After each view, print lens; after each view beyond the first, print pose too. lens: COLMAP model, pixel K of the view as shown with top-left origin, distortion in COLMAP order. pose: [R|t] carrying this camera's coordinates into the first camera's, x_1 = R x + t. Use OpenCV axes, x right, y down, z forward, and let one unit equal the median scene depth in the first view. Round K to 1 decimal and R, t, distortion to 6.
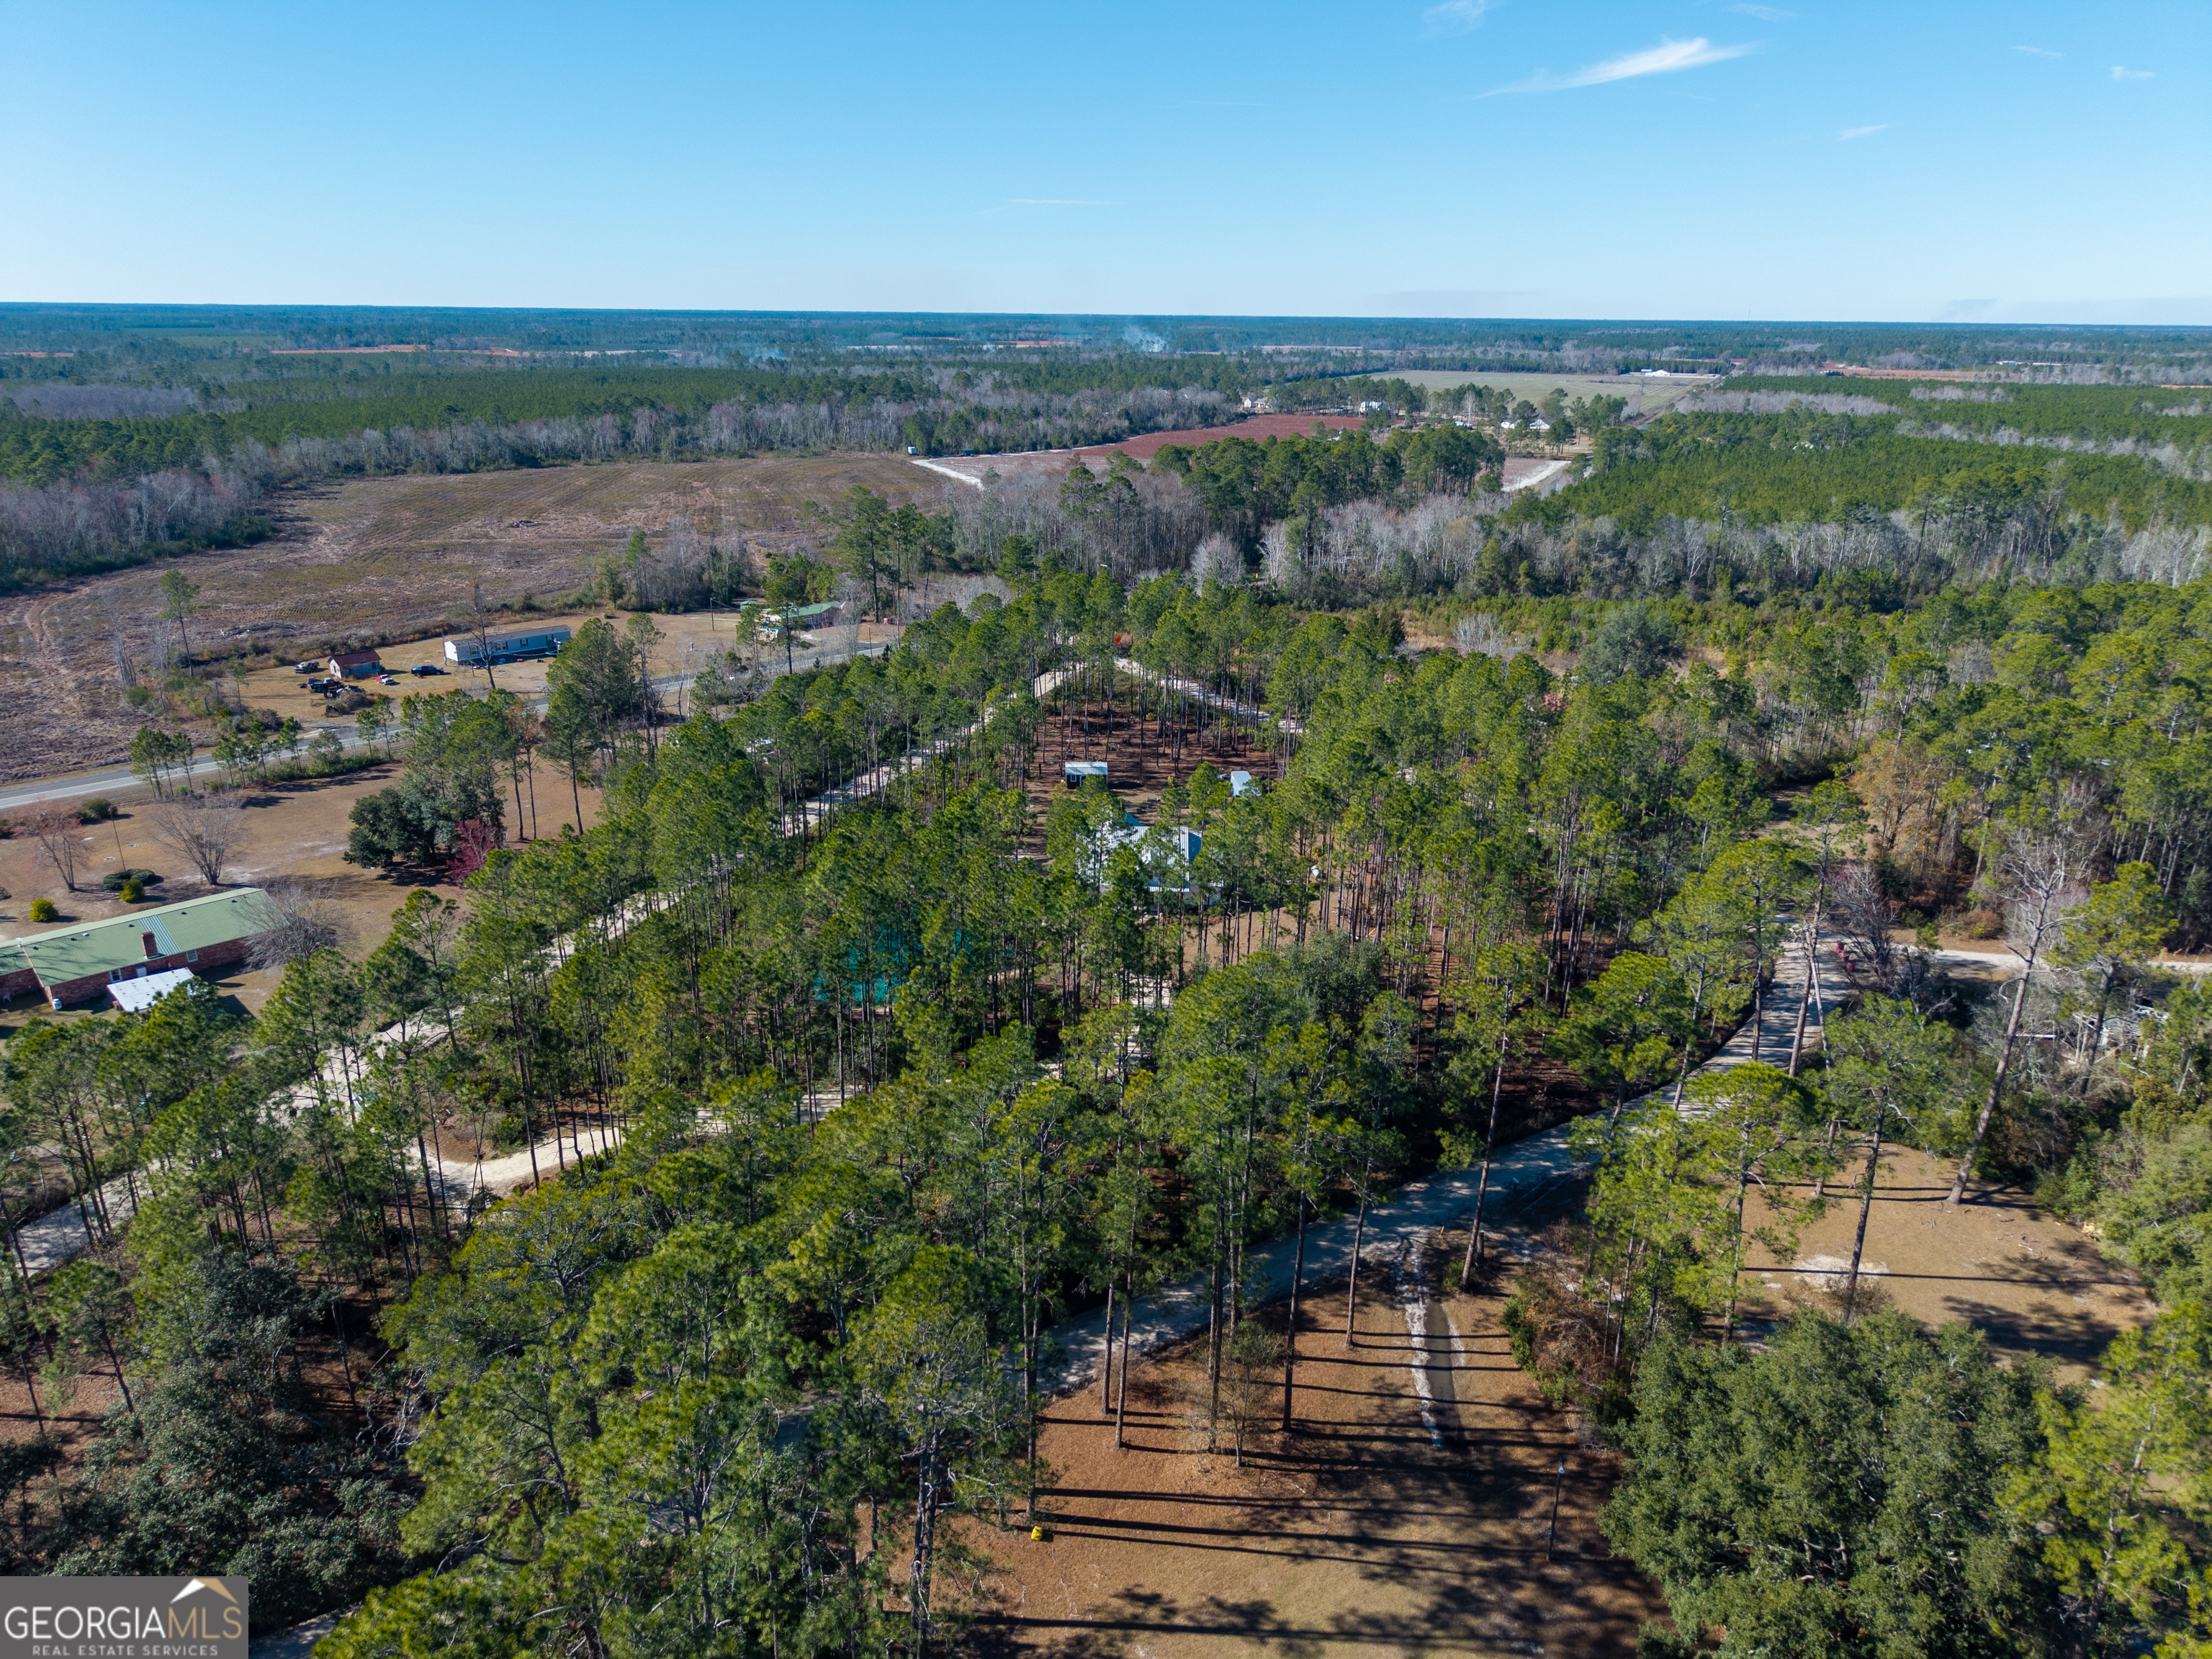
lens RADIAL K [[1515.2, 0, 1106.0], [0, 1515.2, 829.5], [0, 0, 1]] dist [0.043332, -0.060716]
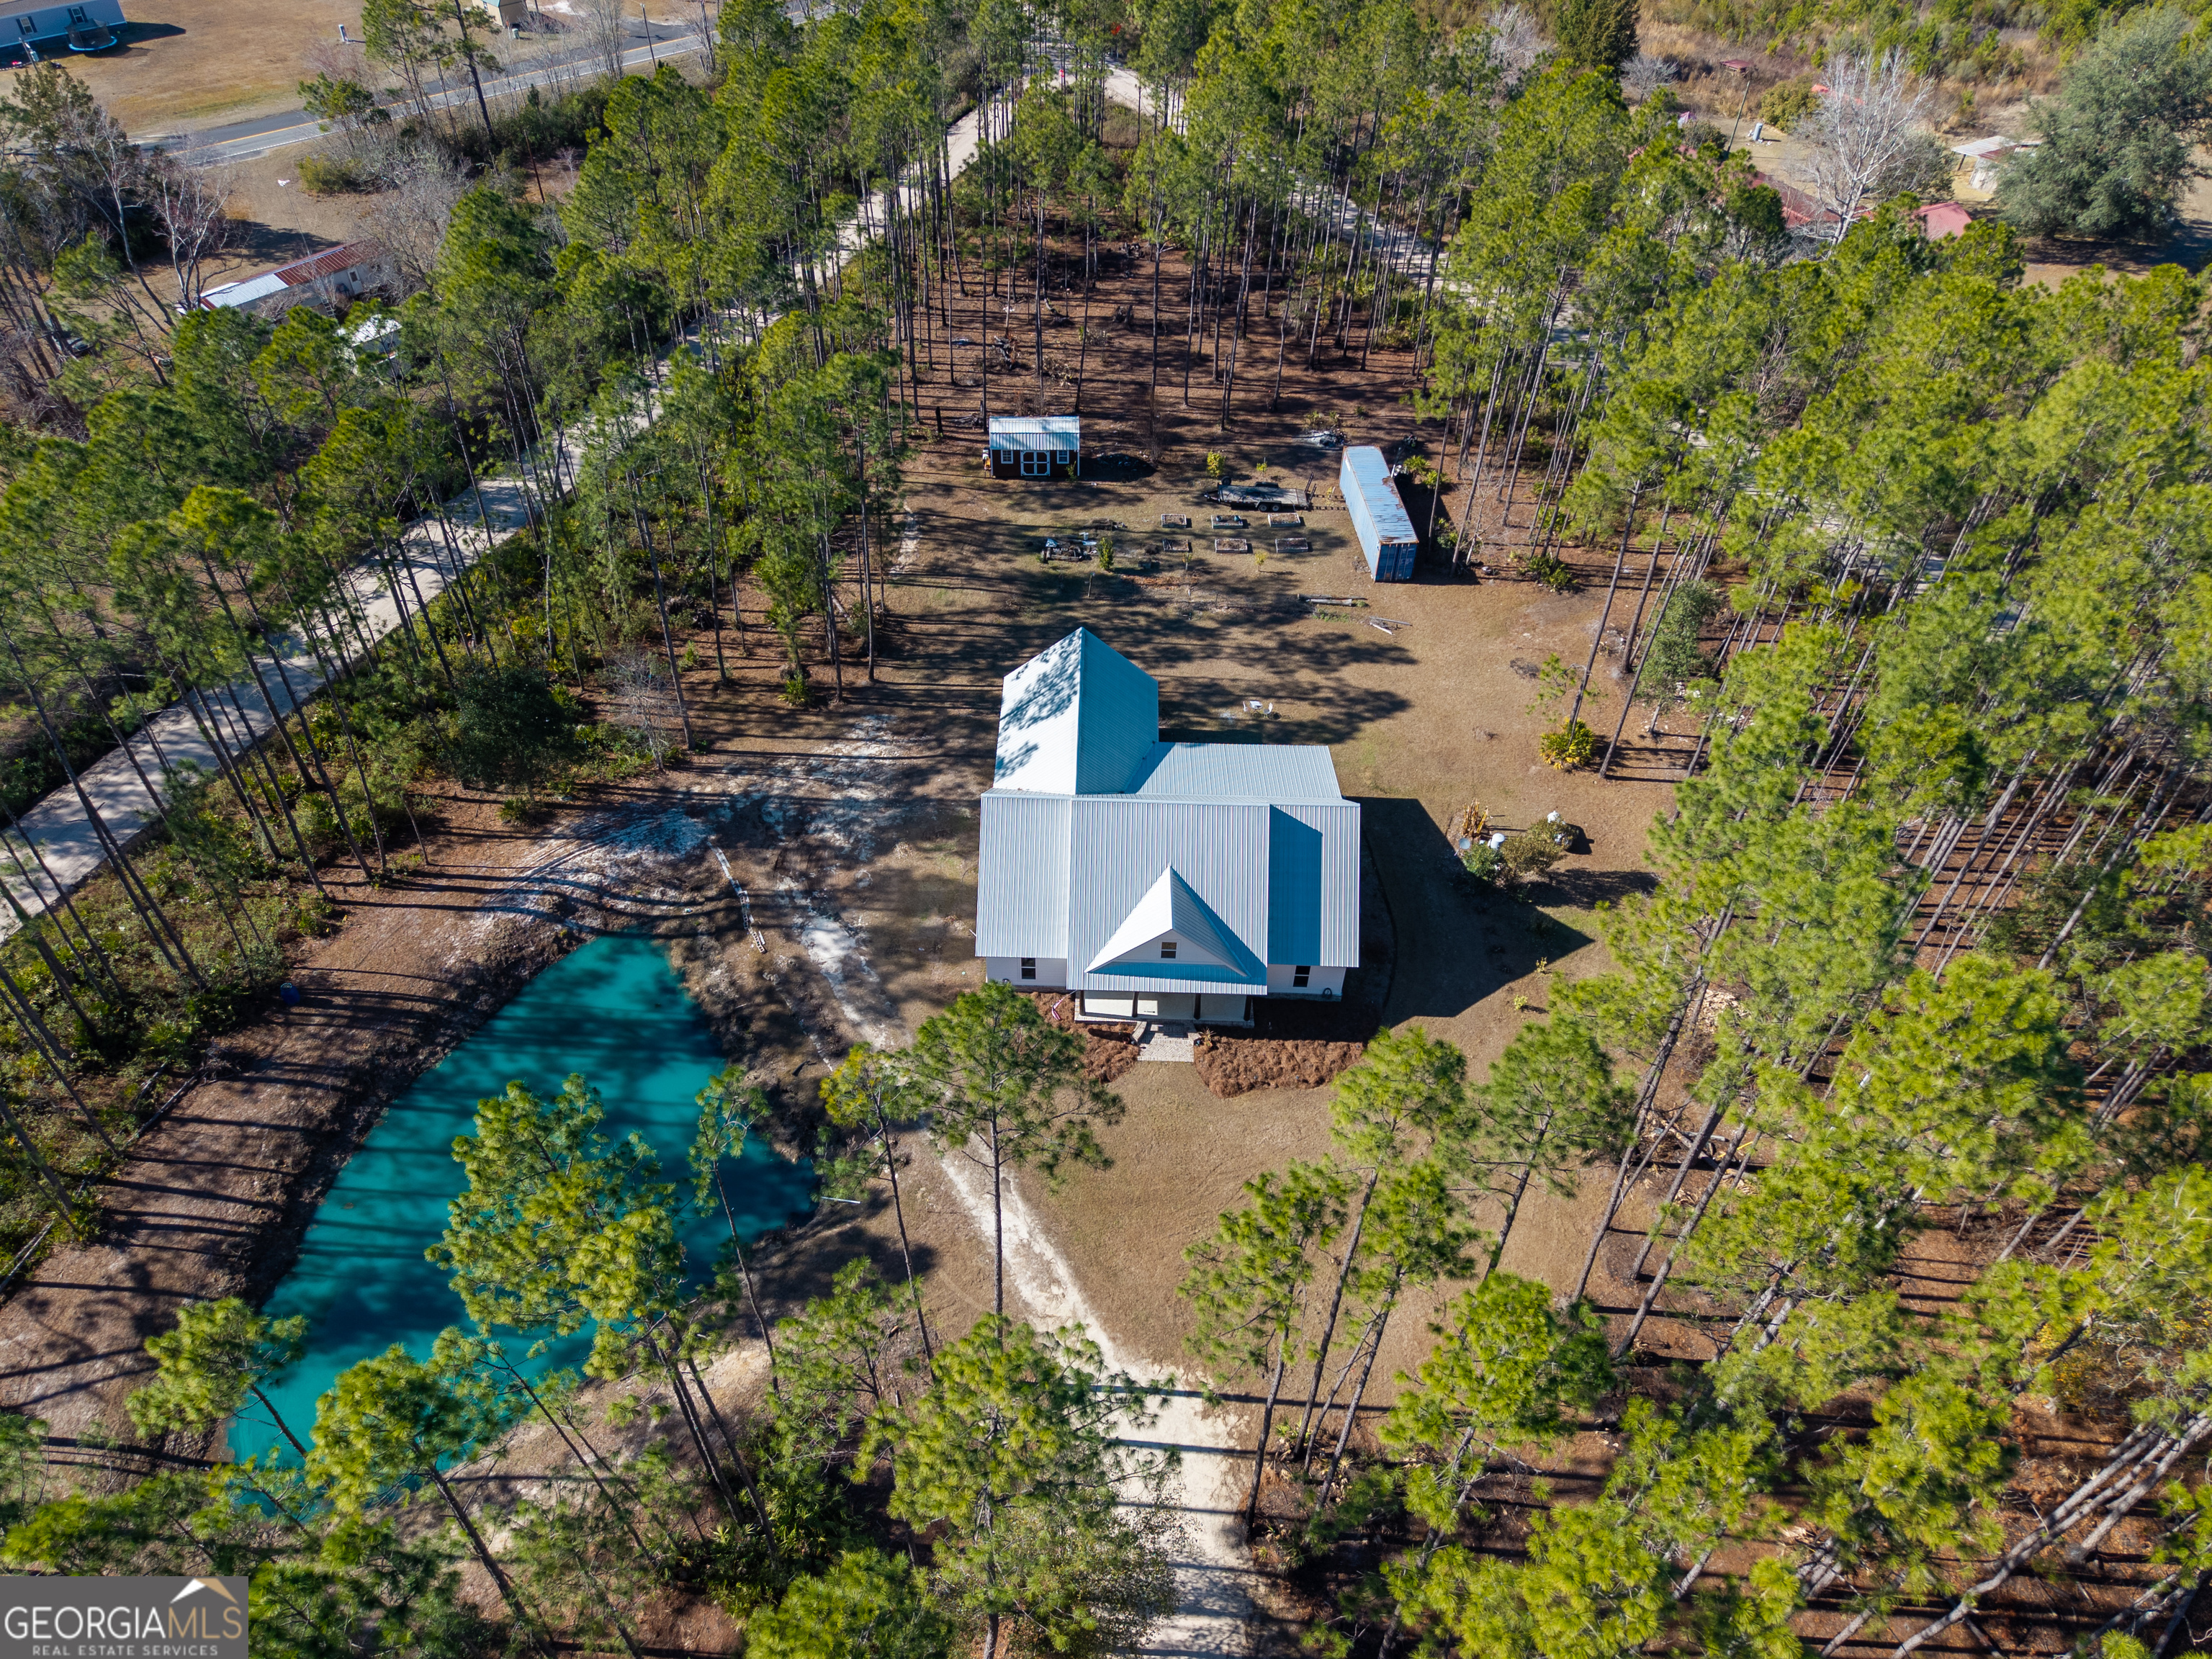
lens RADIAL K [[1515.2, 0, 1106.0], [0, 1515.2, 829.5], [0, 0, 1]] dist [0.043332, -0.060716]
pose [[0.999865, 0.012460, 0.010702, 0.003662], [-0.015768, 0.910541, 0.413119, -0.078416], [-0.004597, -0.413232, 0.910614, 0.331043]]
